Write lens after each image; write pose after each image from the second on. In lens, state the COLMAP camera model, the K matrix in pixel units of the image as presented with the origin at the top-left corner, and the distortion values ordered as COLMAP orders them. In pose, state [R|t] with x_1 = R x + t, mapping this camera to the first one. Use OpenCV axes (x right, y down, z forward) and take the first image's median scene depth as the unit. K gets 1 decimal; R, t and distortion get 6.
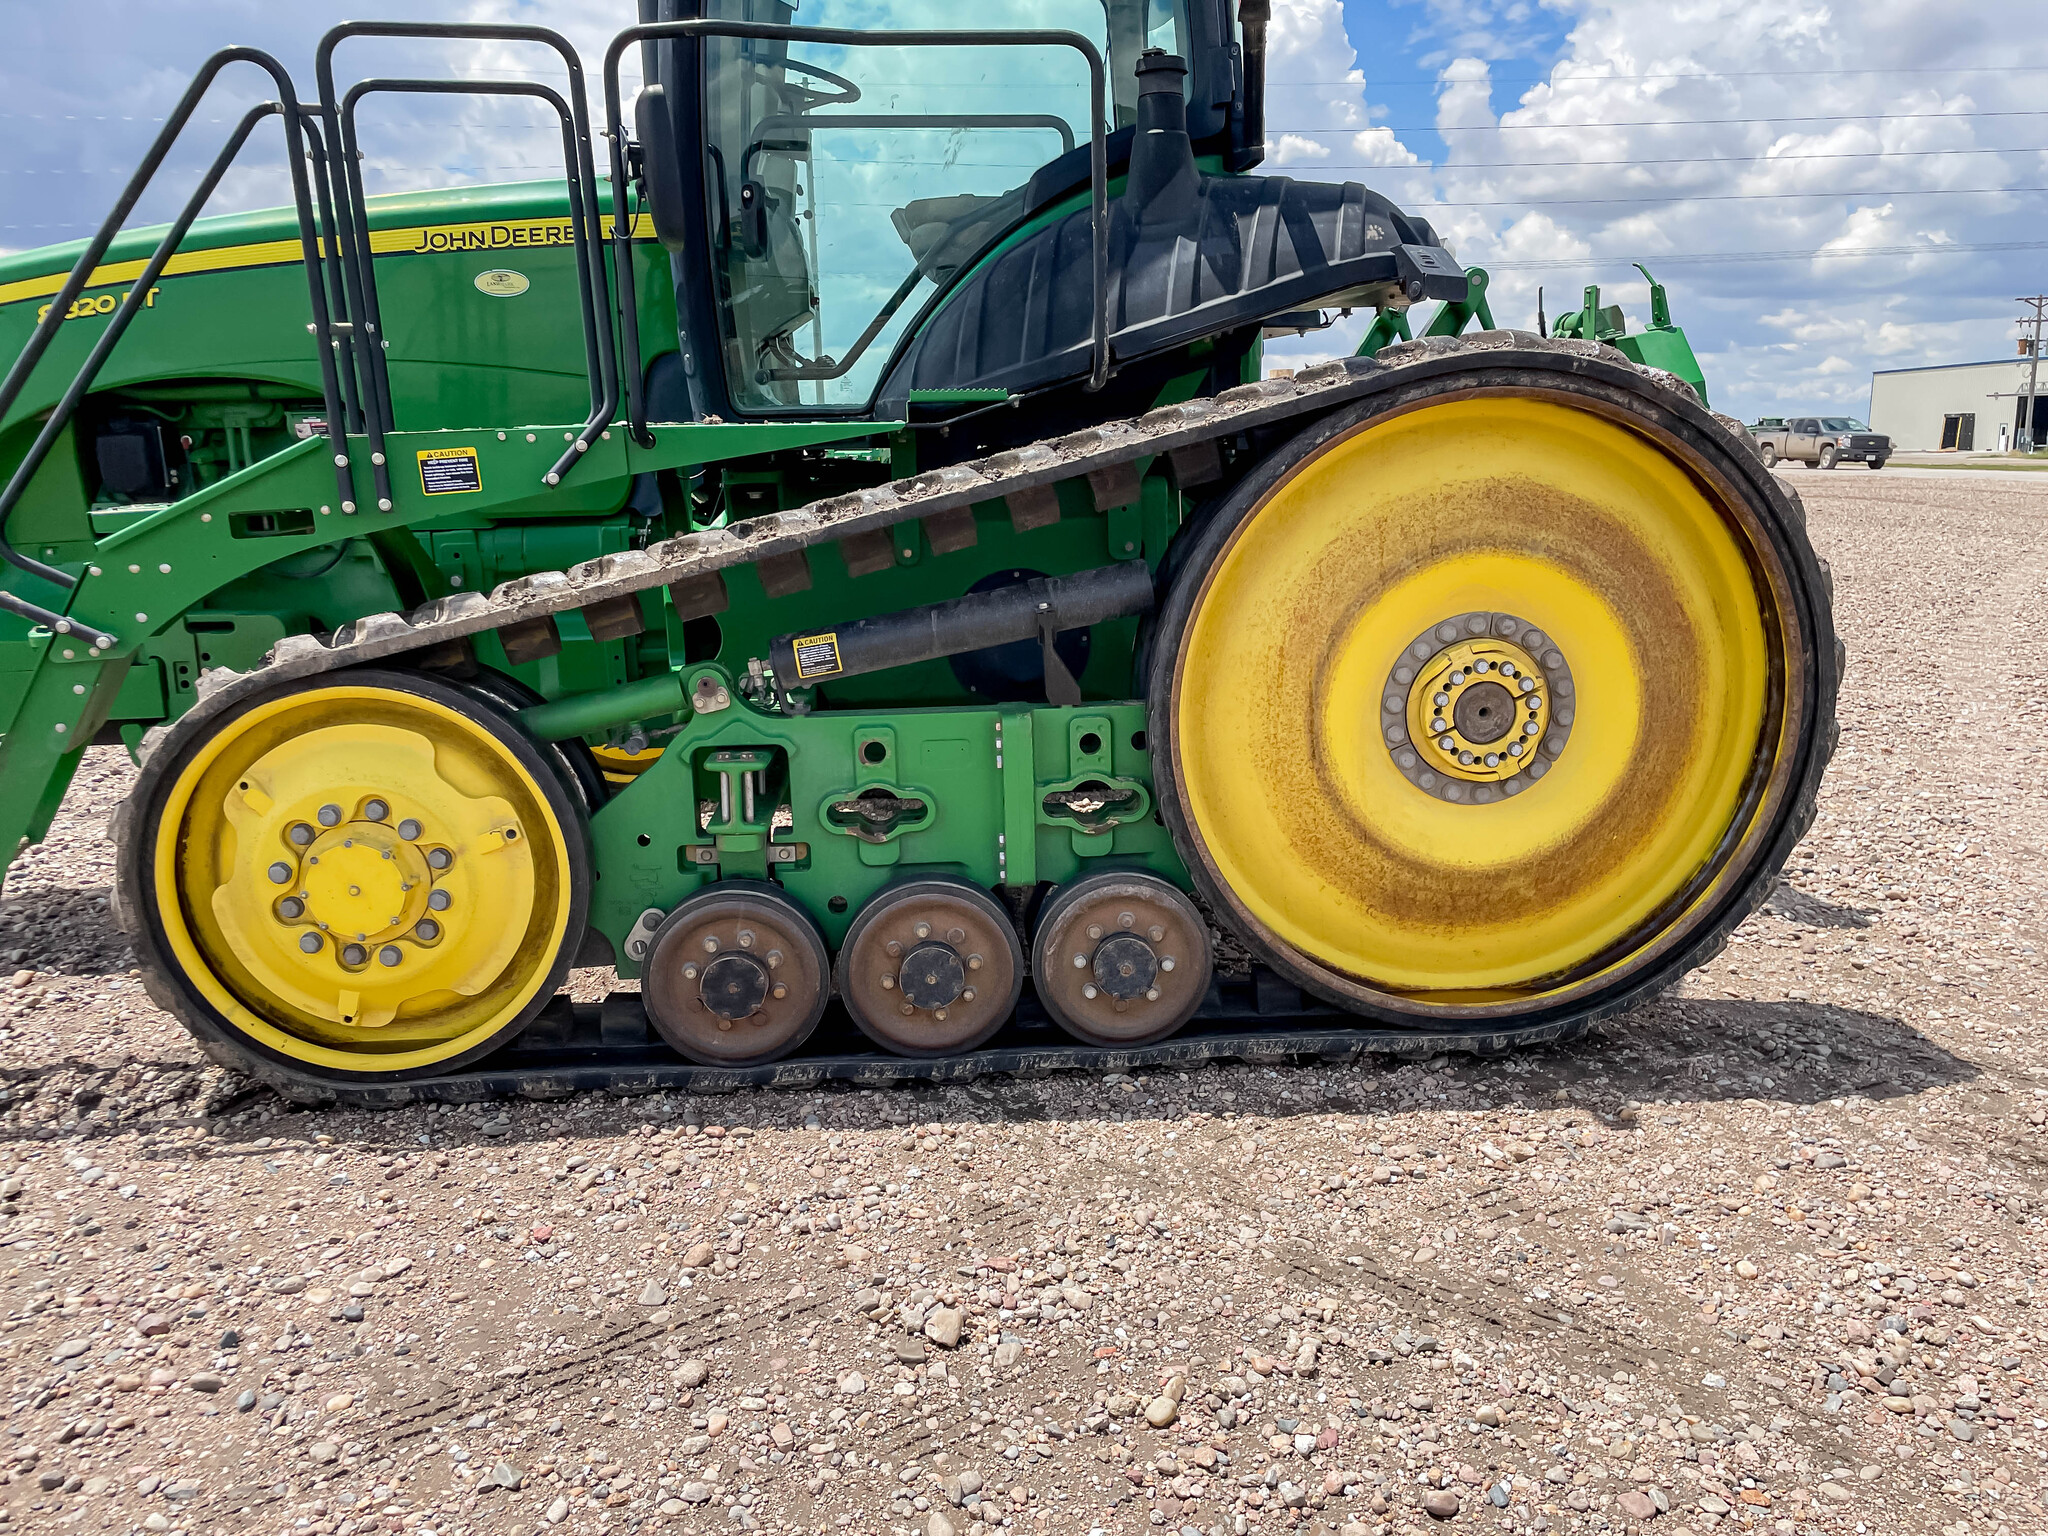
lens RADIAL K [[1541.7, 0, 1041.8], [0, 1541.7, 754.1], [0, 0, 1]] dist [0.090139, -0.115026]
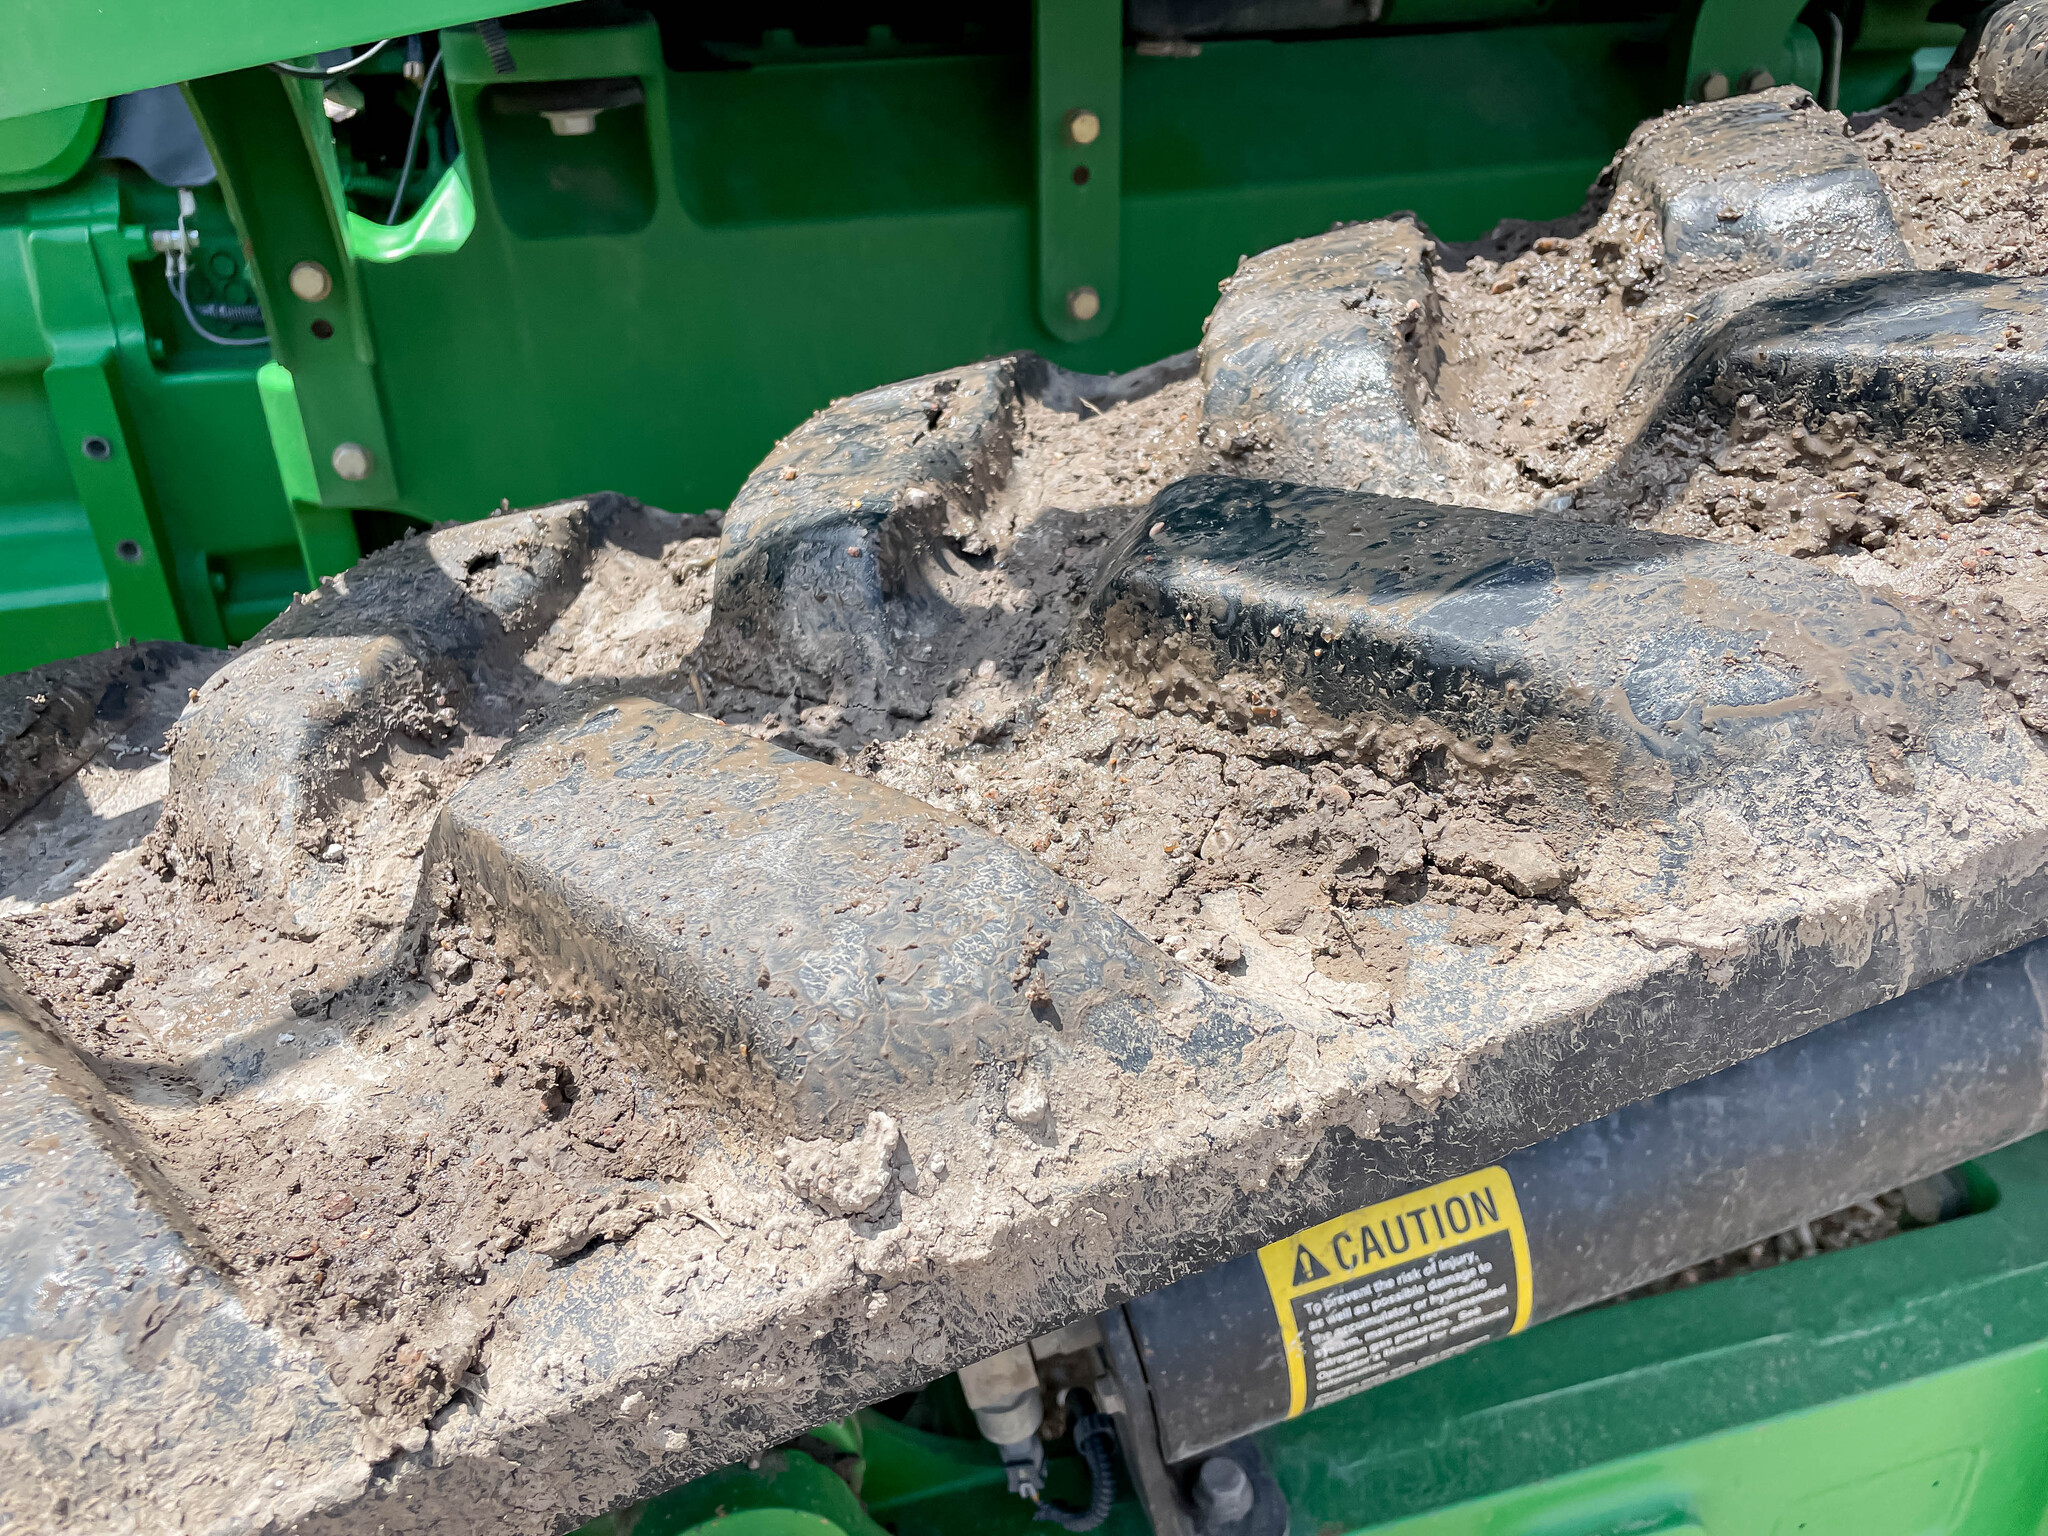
lens RADIAL K [[1550.0, 0, 1009.5], [0, 1550.0, 753.5], [0, 0, 1]] dist [0.080938, -0.101381]
pose [[0.980923, -0.089662, 0.172487, -0.209378], [0.038738, 0.959644, 0.278538, -0.168332], [-0.190500, -0.266542, 0.944809, 0.866434]]
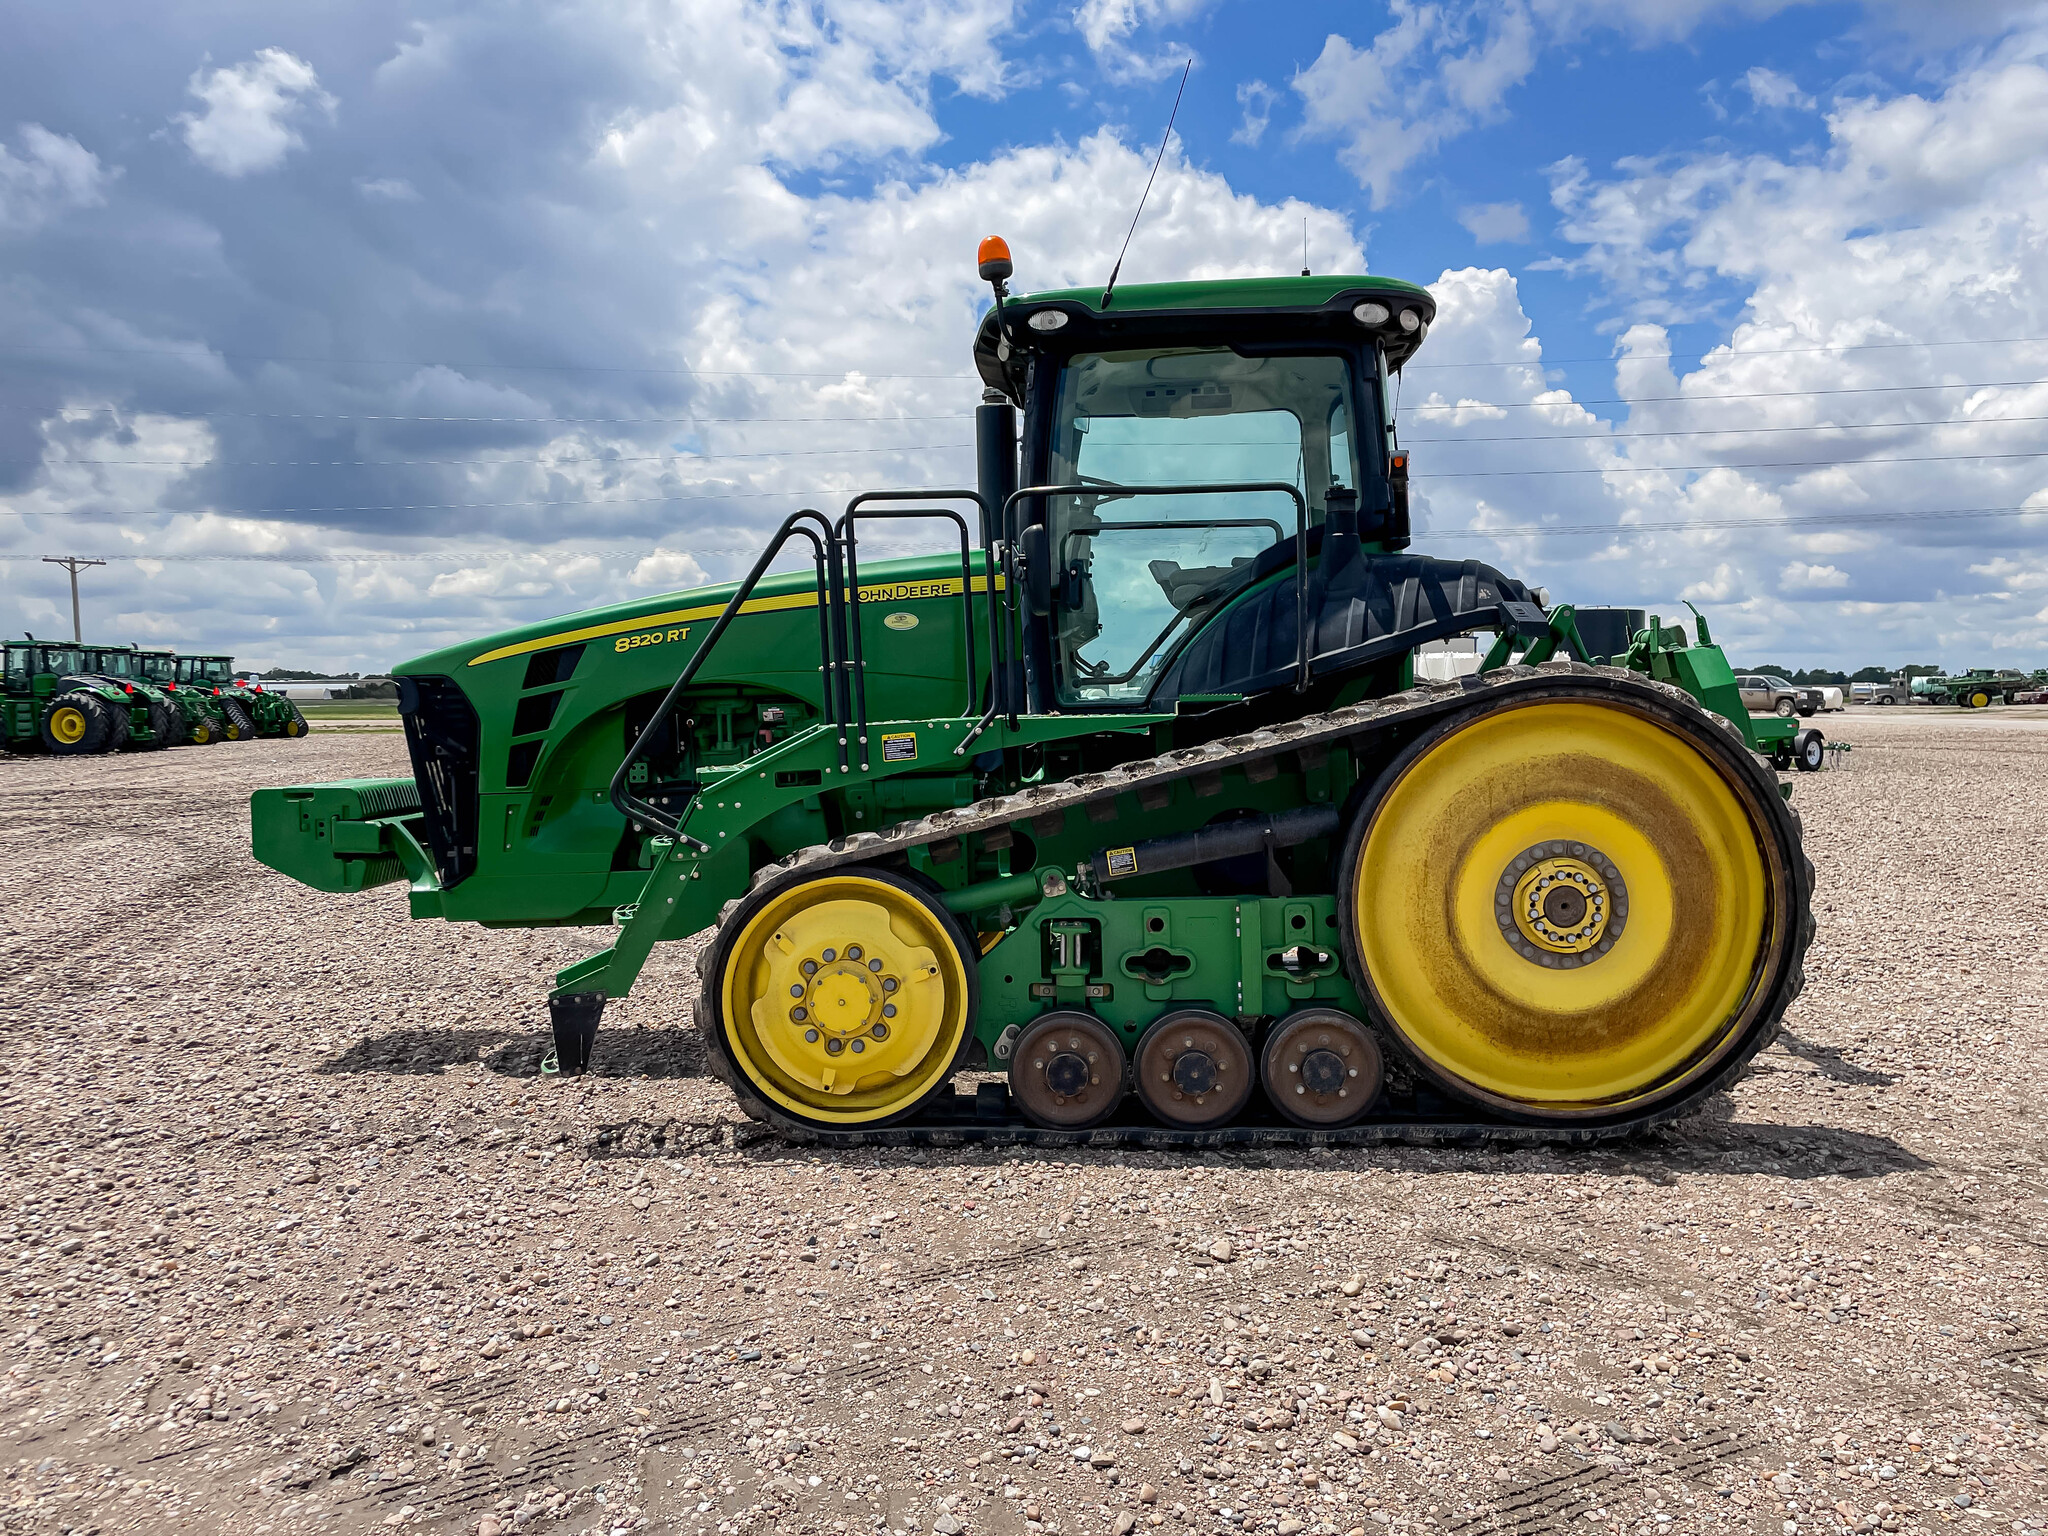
lens RADIAL K [[1550.0, 0, 1033.2], [0, 1550.0, 738.6], [0, 0, 1]] dist [0.080938, -0.101381]
pose [[0.992767, 0.003087, -0.120018, -0.046021], [-0.023005, 0.986037, -0.164930, 0.074907], [0.117833, 0.166498, 0.978976, -0.575814]]
